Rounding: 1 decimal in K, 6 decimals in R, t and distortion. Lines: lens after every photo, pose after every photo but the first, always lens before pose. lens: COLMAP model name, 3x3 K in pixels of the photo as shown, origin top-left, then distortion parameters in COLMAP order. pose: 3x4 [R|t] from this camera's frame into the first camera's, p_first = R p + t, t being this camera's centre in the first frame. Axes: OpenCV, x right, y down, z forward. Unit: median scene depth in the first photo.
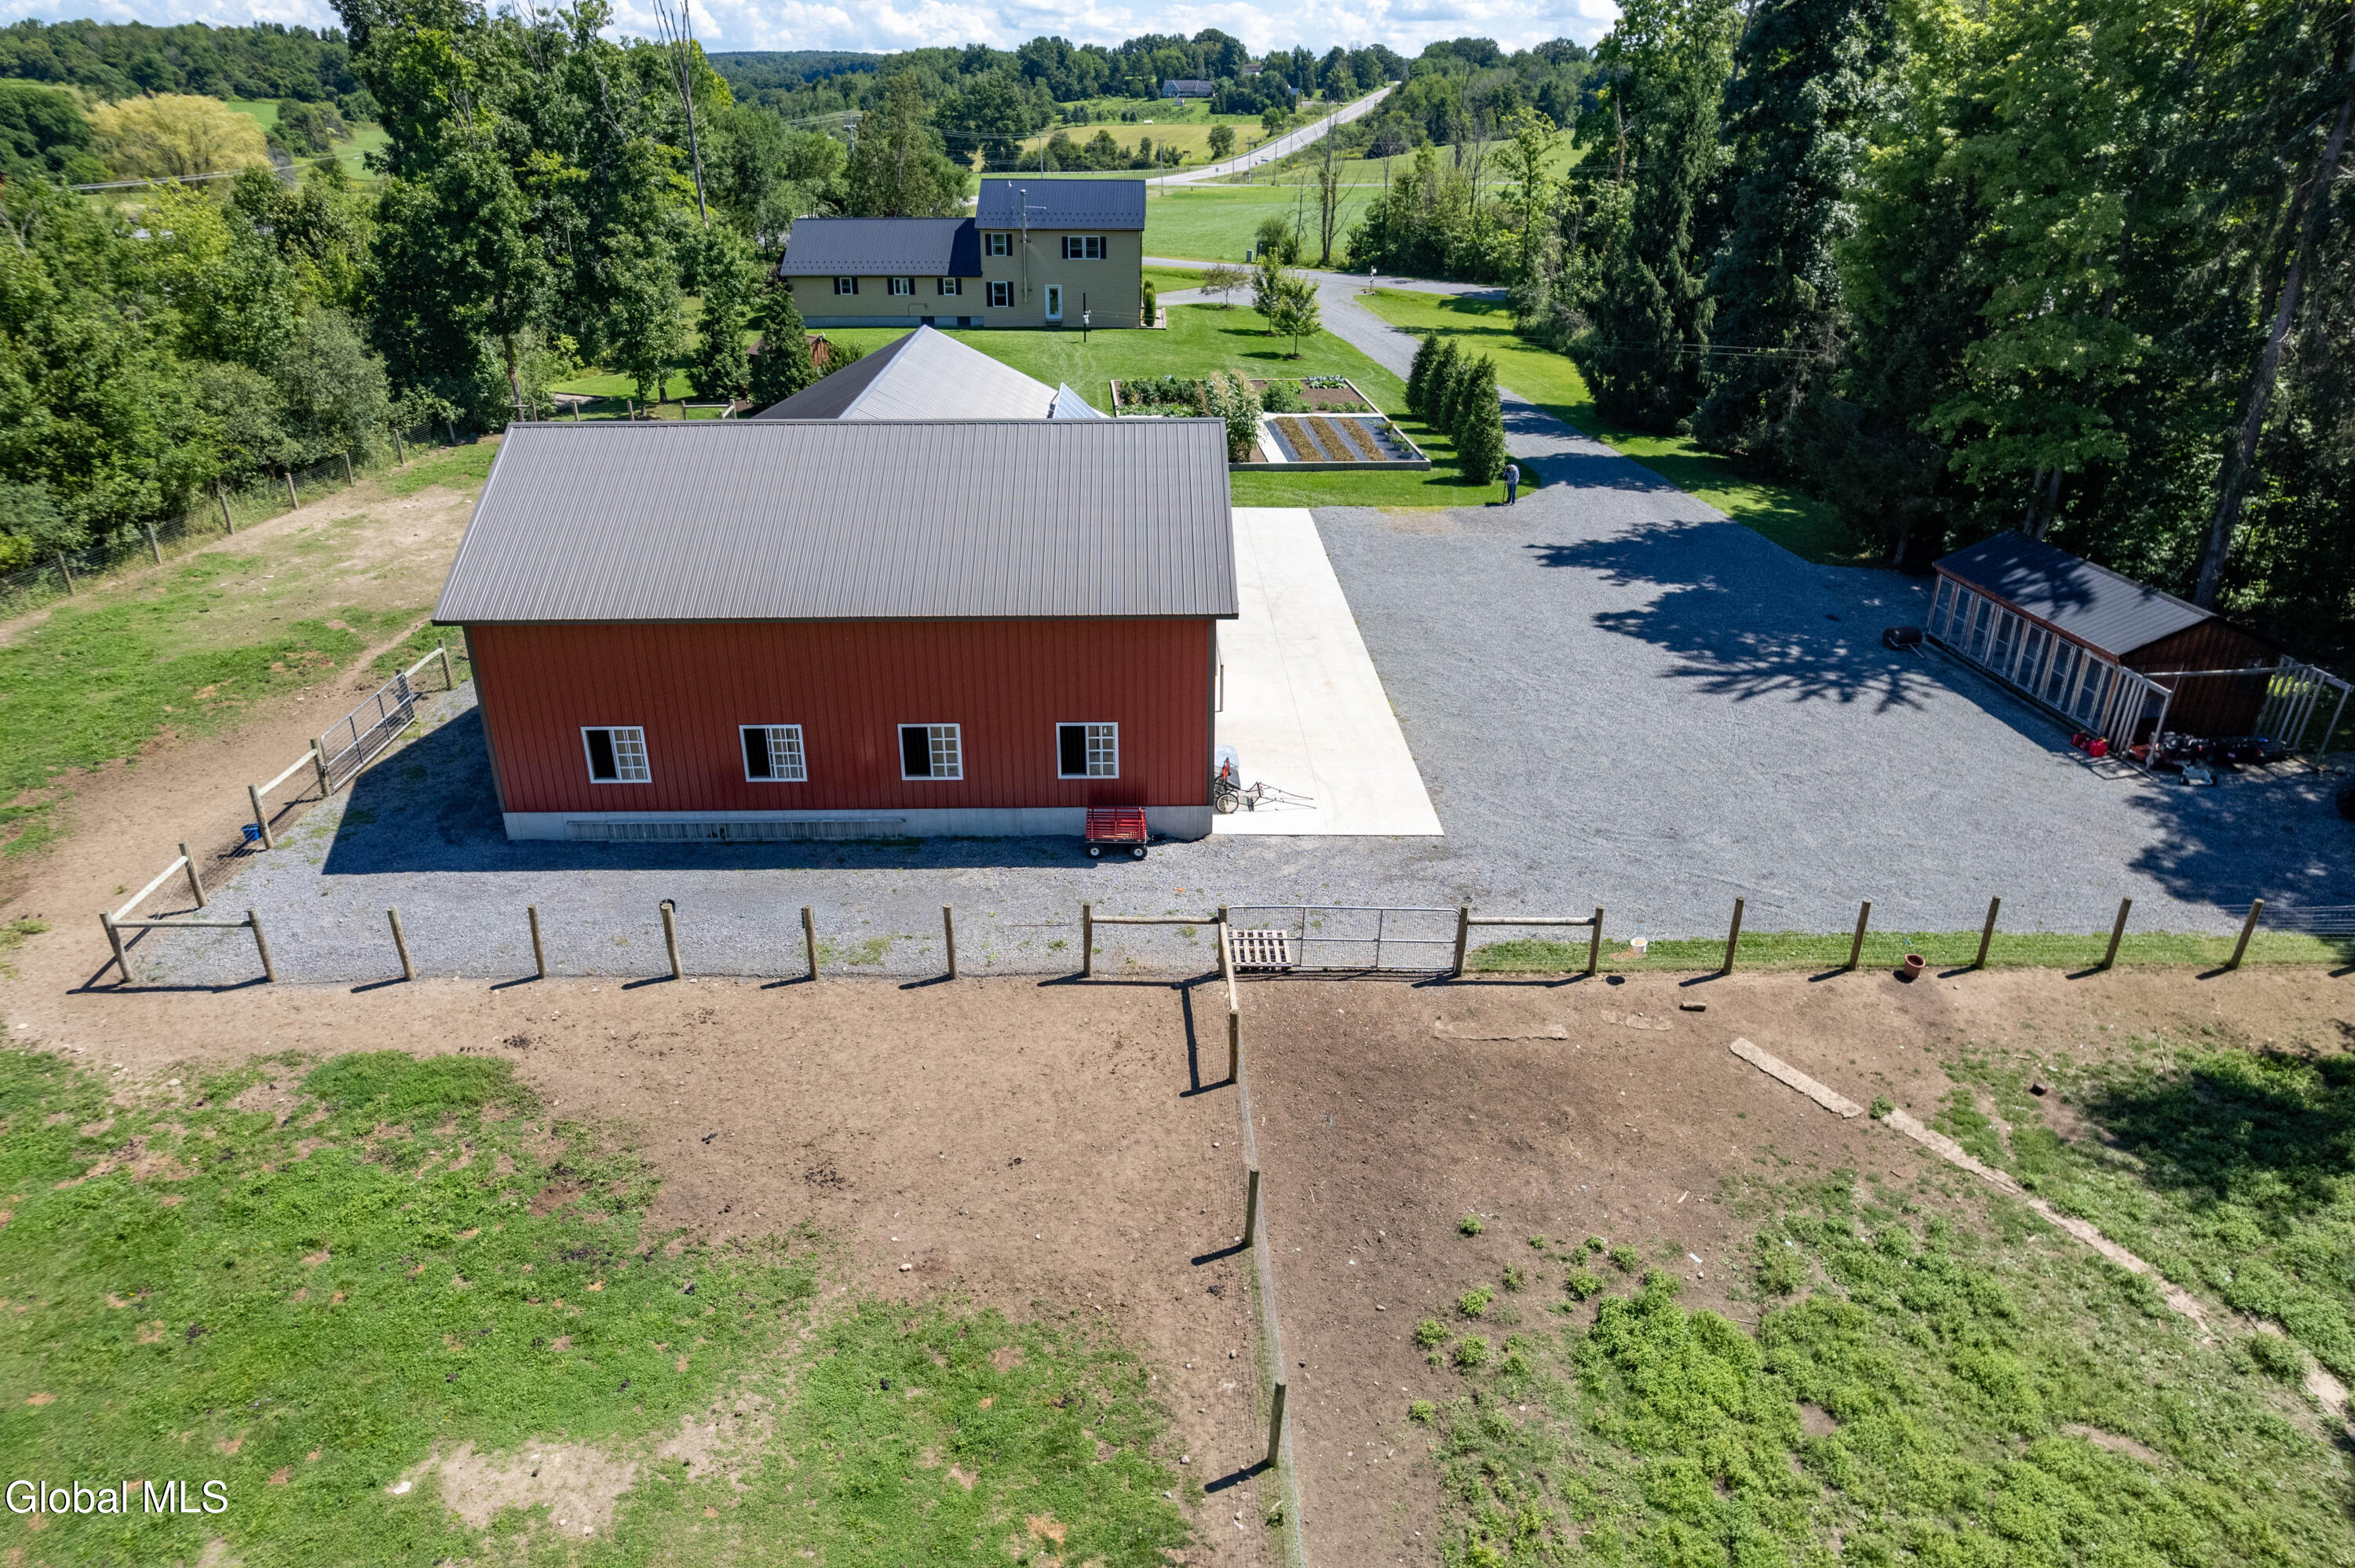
lens RADIAL K [[1504.9, 0, 1184.6], [0, 1504.9, 804.4], [0, 0, 1]] dist [-0.060093, 0.054651]
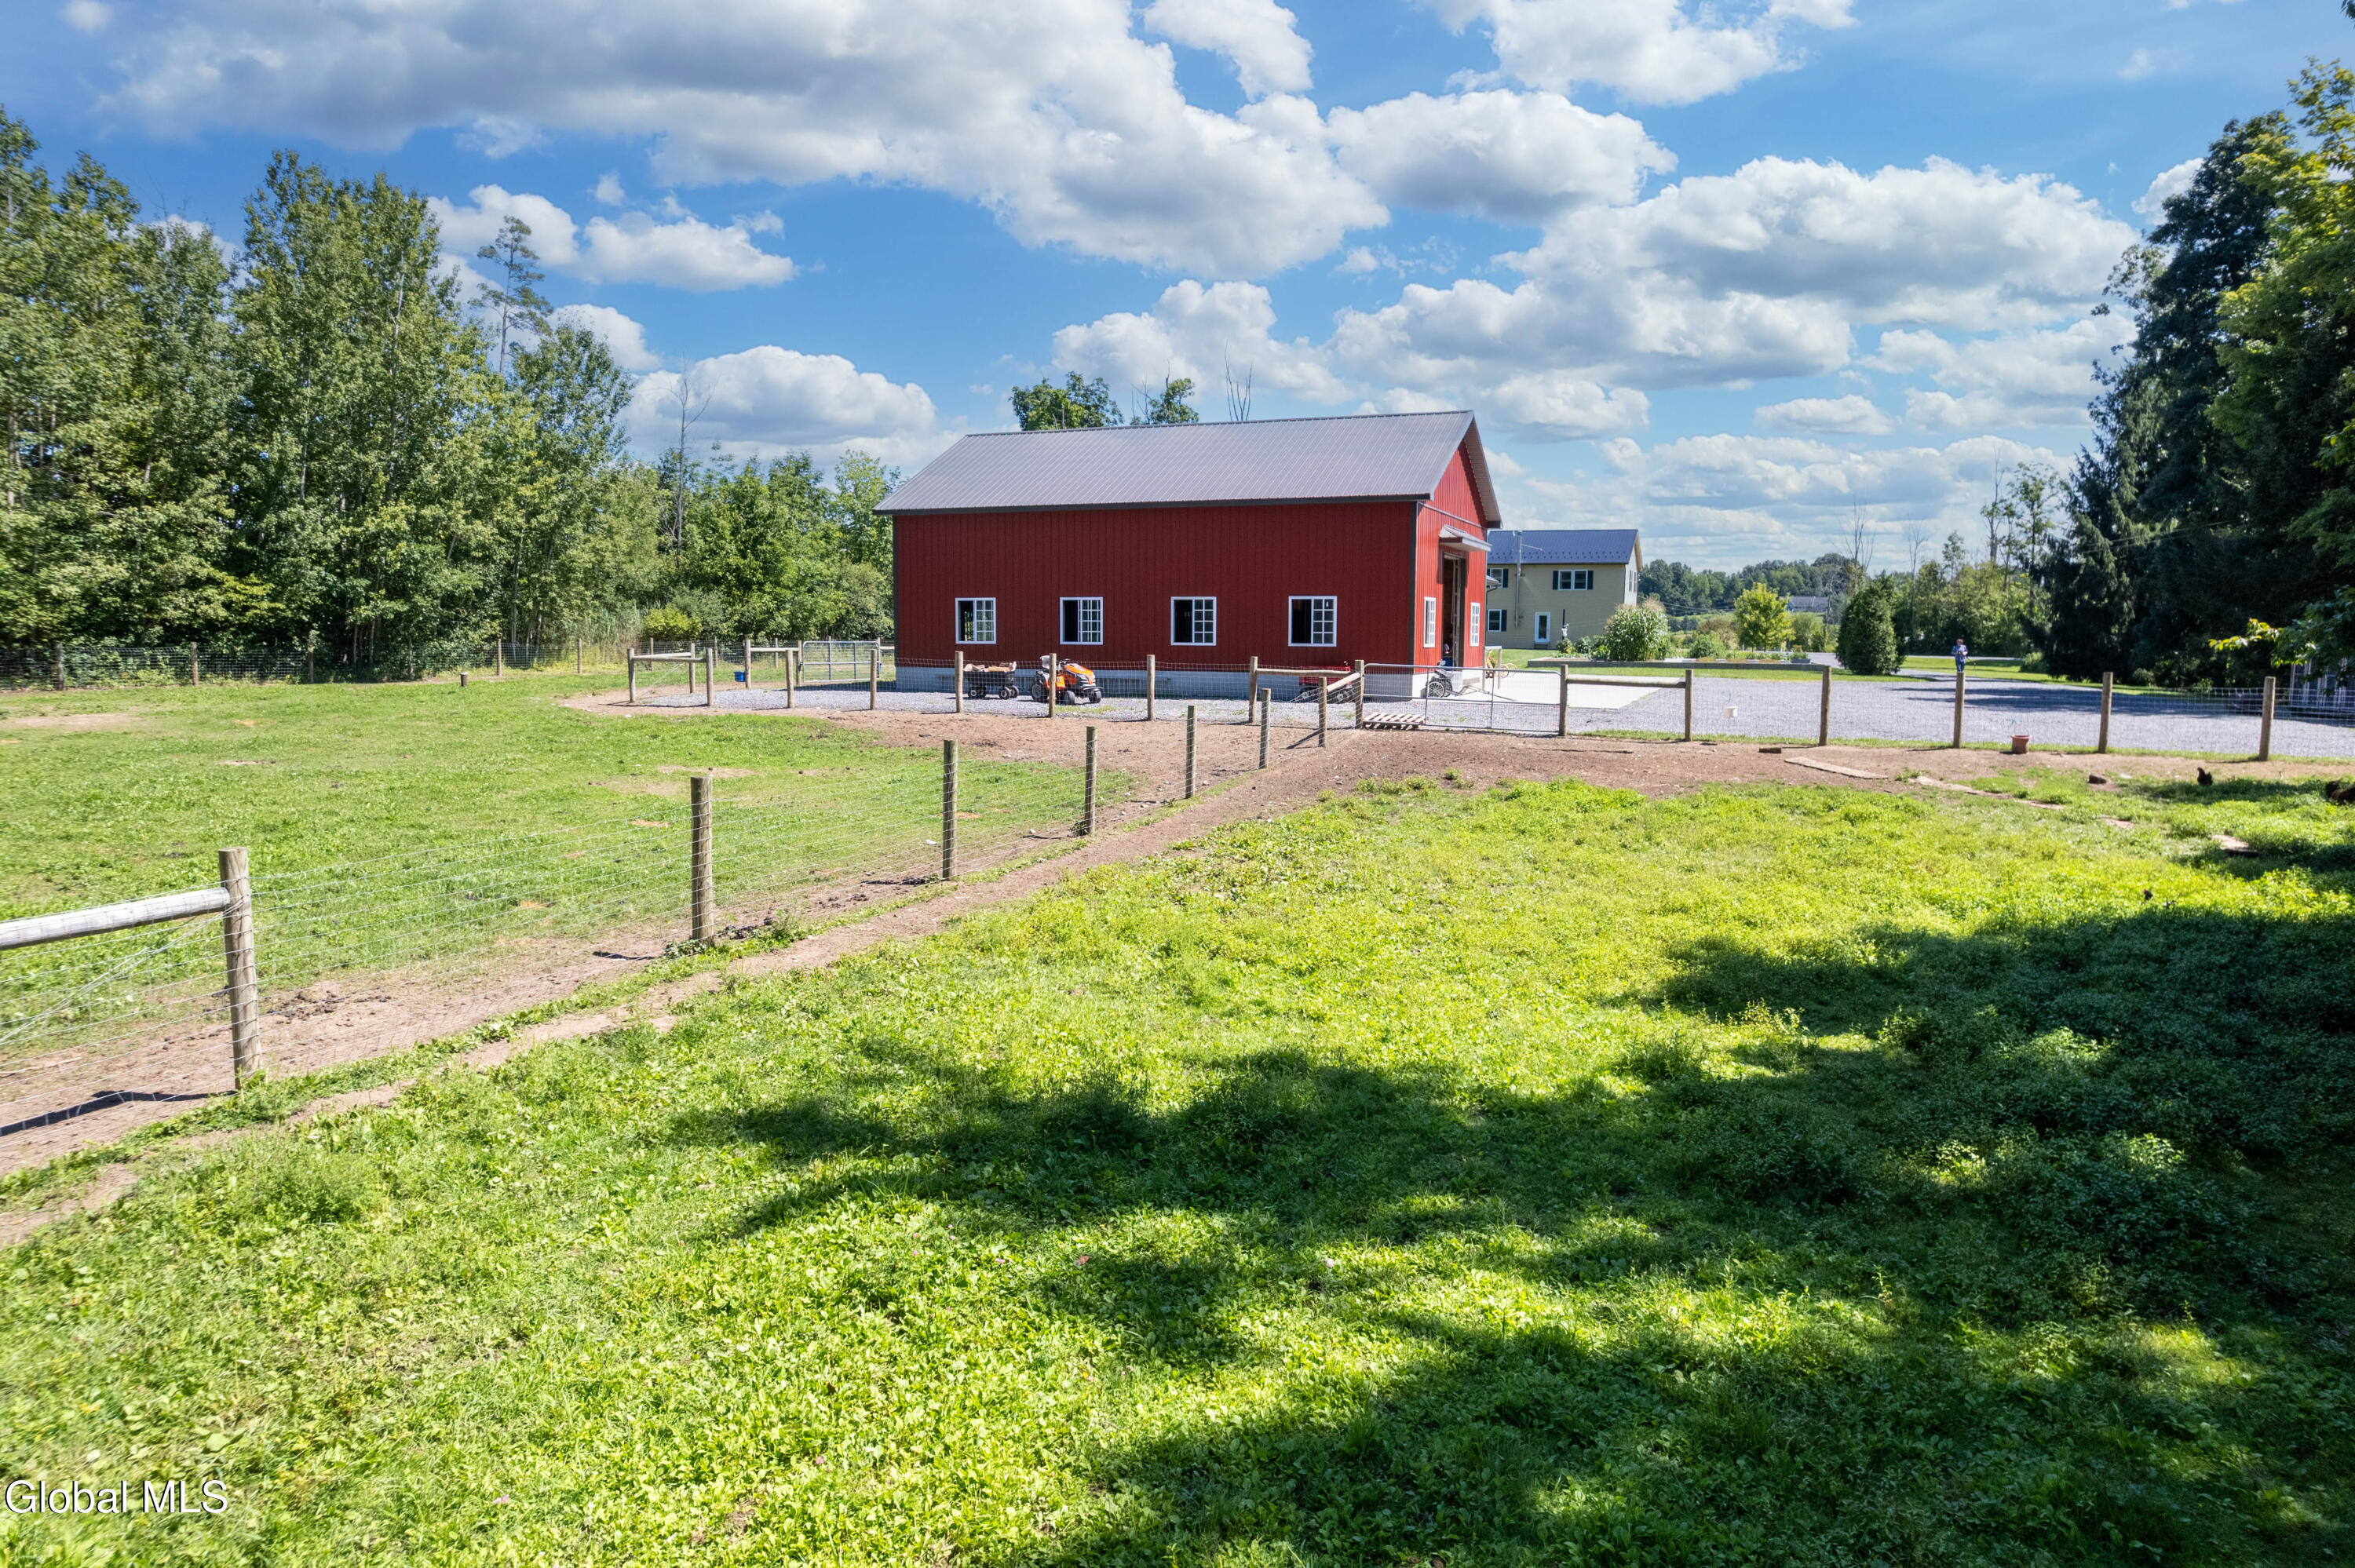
lens RADIAL K [[1504.9, 0, 1188.8], [0, 1504.9, 770.4], [0, 0, 1]] dist [-0.060093, 0.054651]
pose [[0.921568, 0.034856, -0.386648, 0.023656], [-0.166705, 0.934992, -0.313049, 0.035268], [0.350601, 0.352952, 0.867470, -0.004279]]
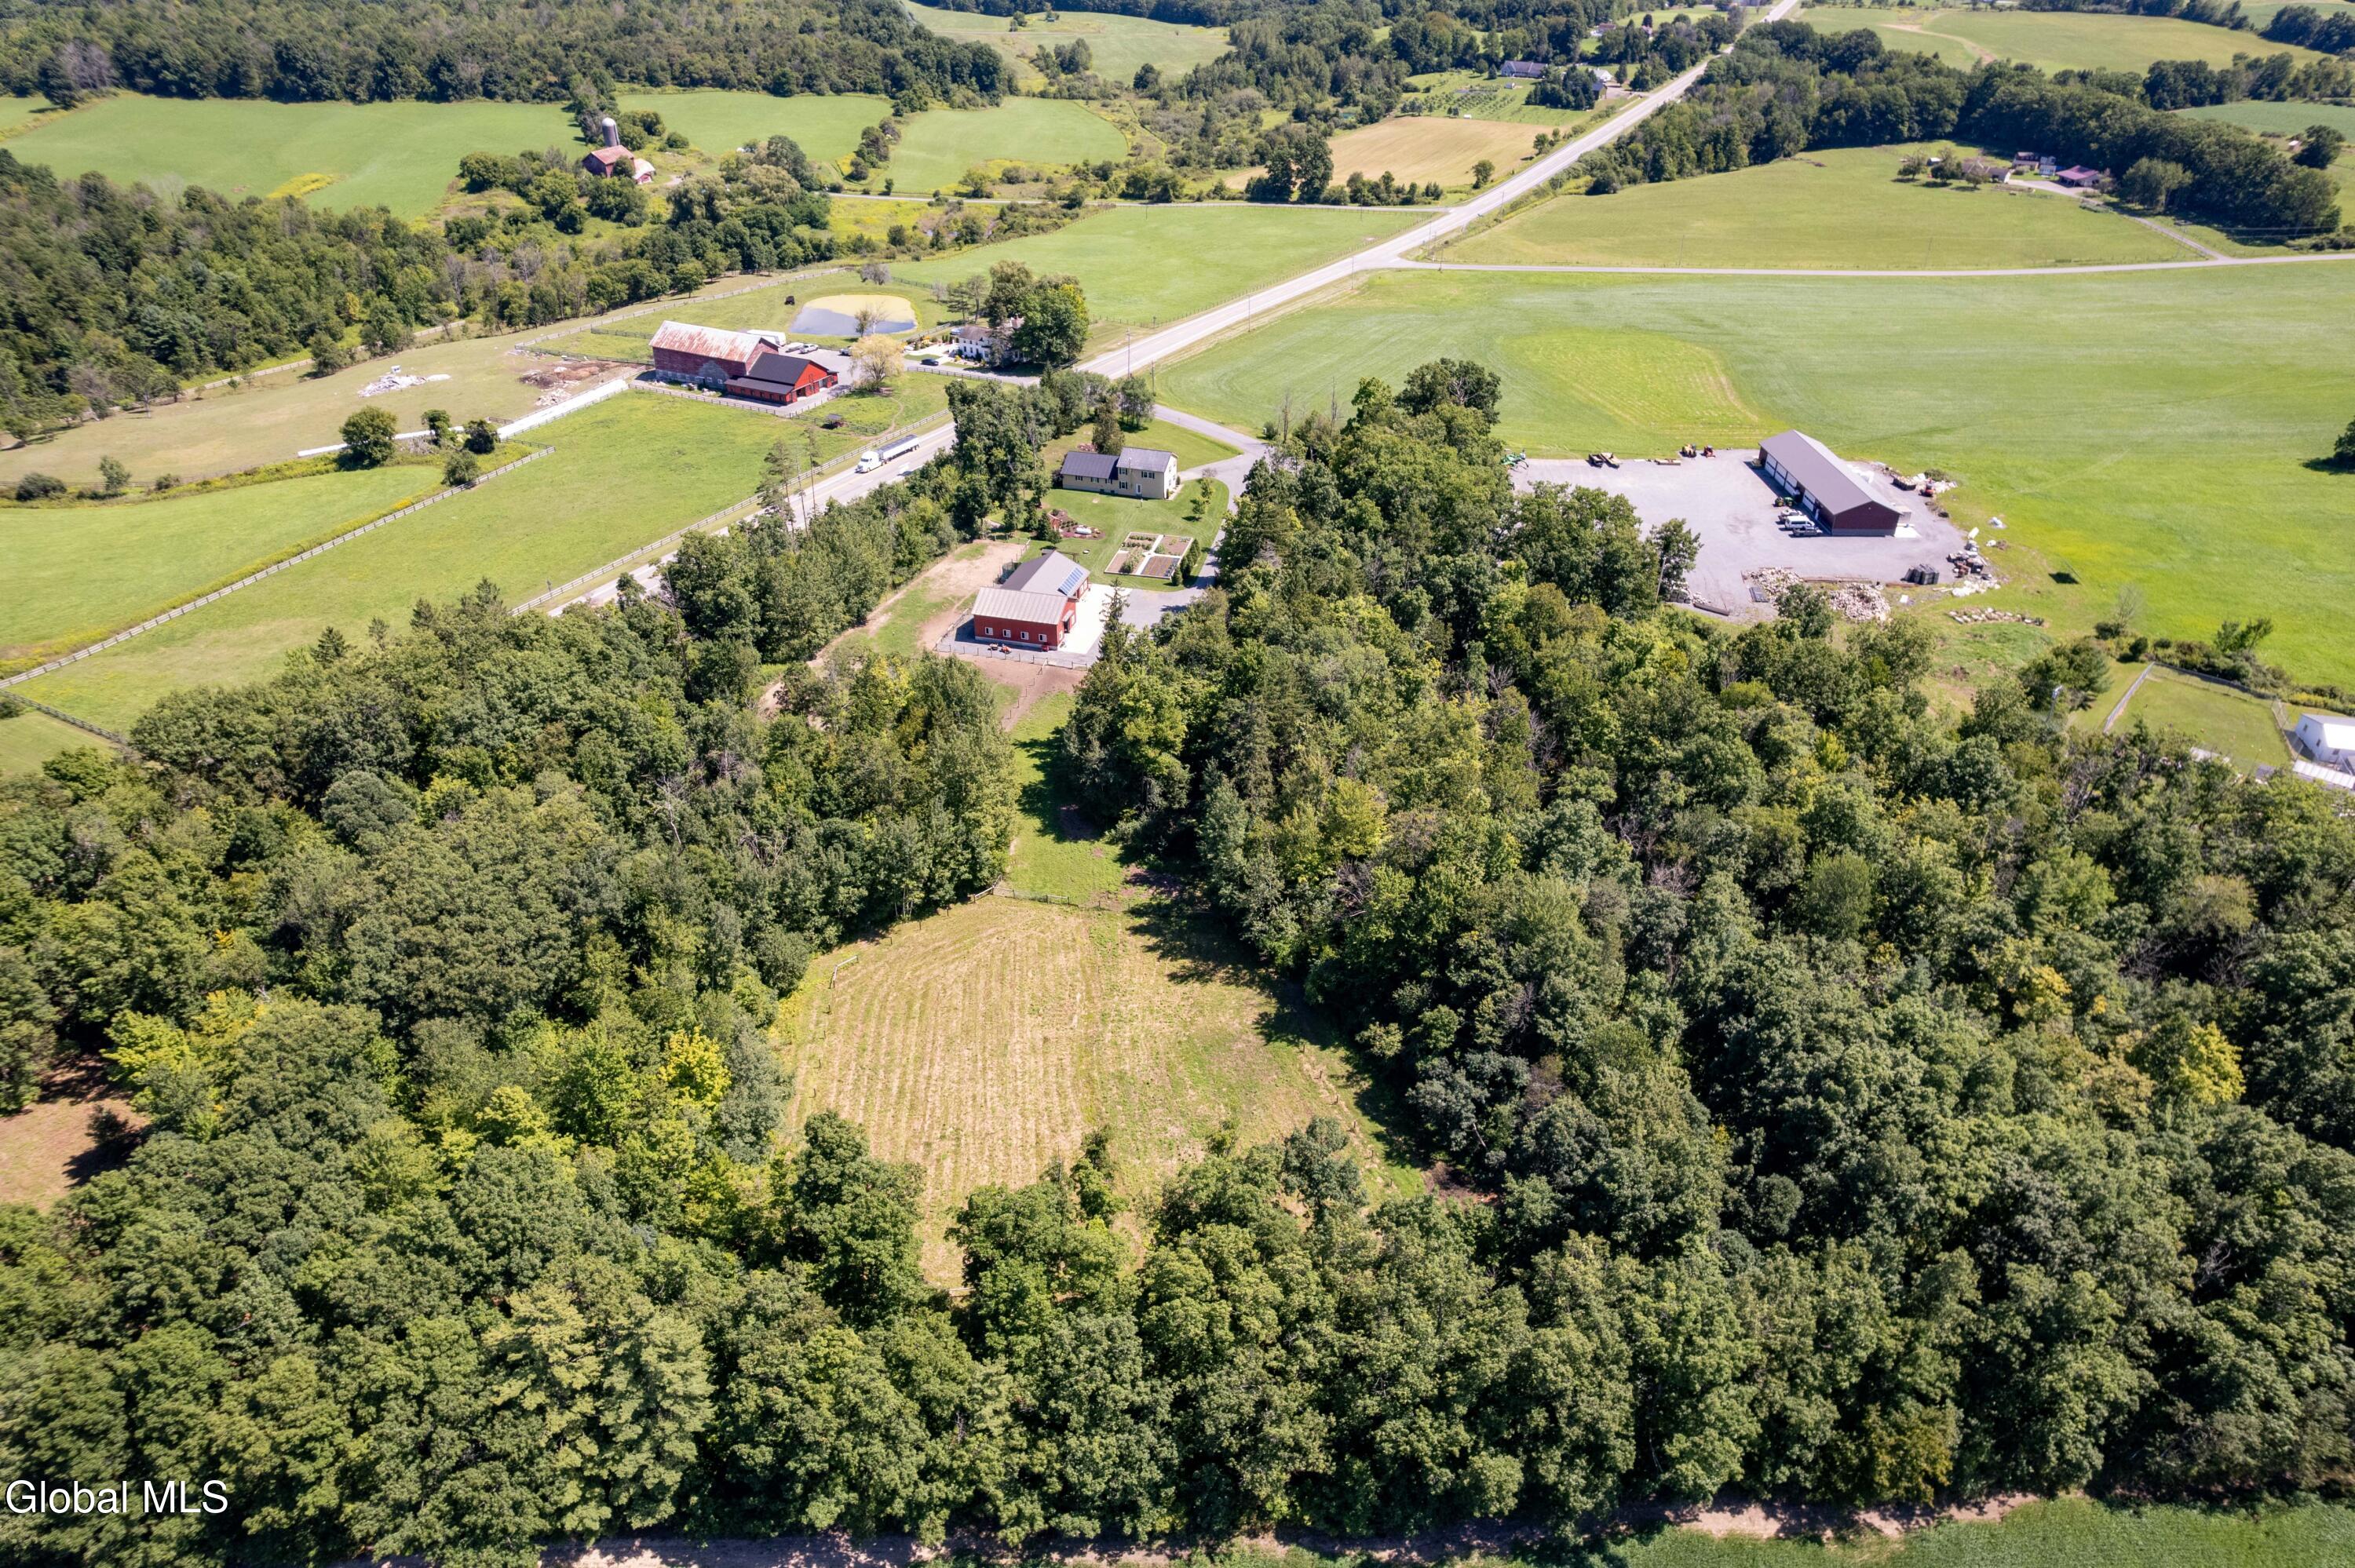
lens RADIAL K [[1504.9, 0, 1173.0], [0, 1504.9, 799.3], [0, 0, 1]] dist [-0.060093, 0.054651]
pose [[0.956779, 0.154964, -0.246090, 0.203847], [-0.126494, 0.983719, 0.127653, -0.022338], [0.261865, -0.091007, 0.960804, -0.498741]]
